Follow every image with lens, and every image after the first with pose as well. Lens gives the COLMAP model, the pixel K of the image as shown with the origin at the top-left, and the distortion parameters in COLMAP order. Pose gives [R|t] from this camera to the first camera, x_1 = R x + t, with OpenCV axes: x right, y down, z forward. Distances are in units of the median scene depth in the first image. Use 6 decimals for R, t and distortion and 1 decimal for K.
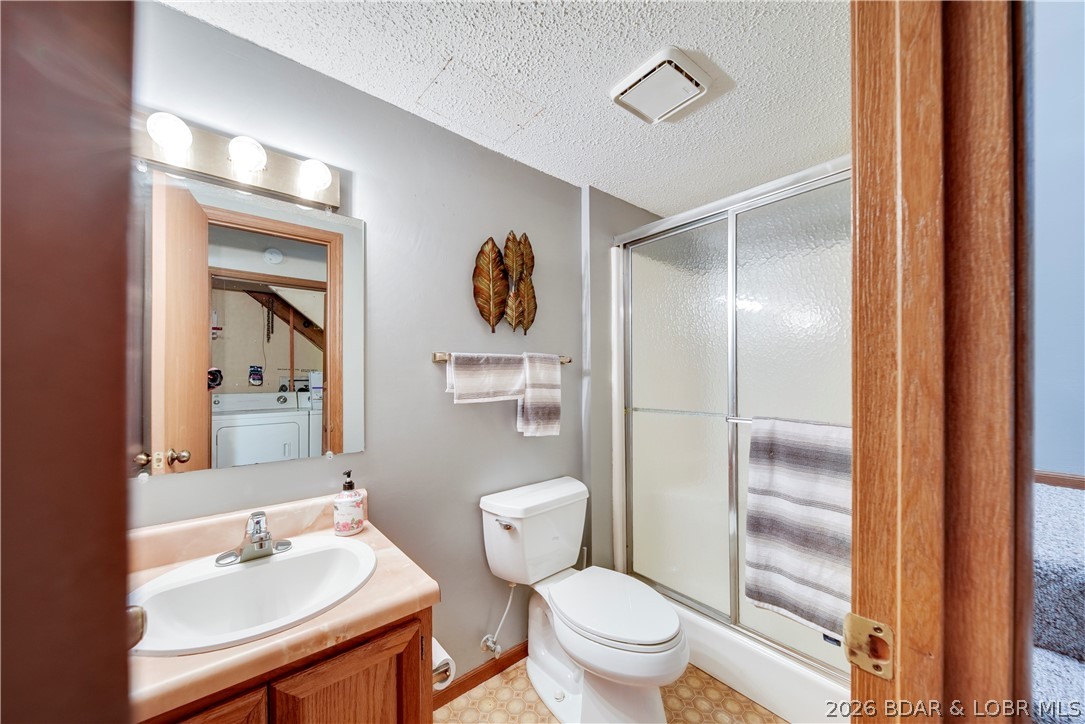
lens RADIAL K [[387.2, 0, 546.8], [0, 387.2, 378.0], [0, 0, 1]] dist [-0.001316, -0.000272]
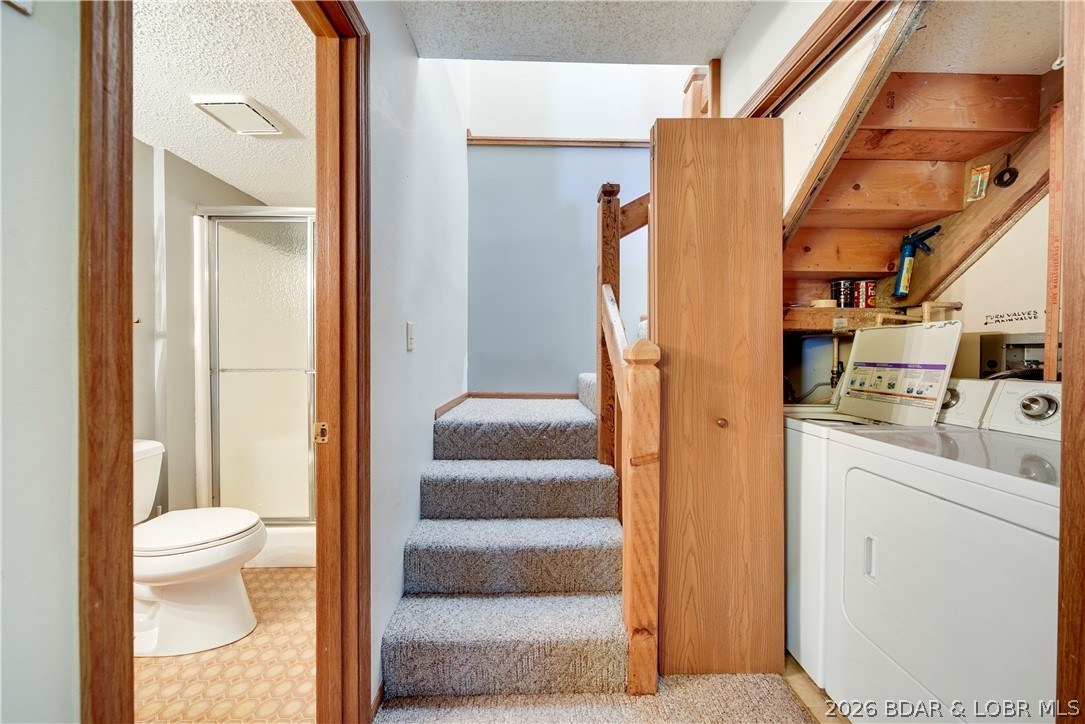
lens RADIAL K [[387.2, 0, 539.1], [0, 387.2, 357.9], [0, 0, 1]] dist [-0.001316, -0.000272]
pose [[0.631084, -0.002008, 0.775712, -0.056057], [-0.003803, 0.999977, 0.005682, 0.037708], [-0.775705, -0.006536, 0.631061, -0.391924]]
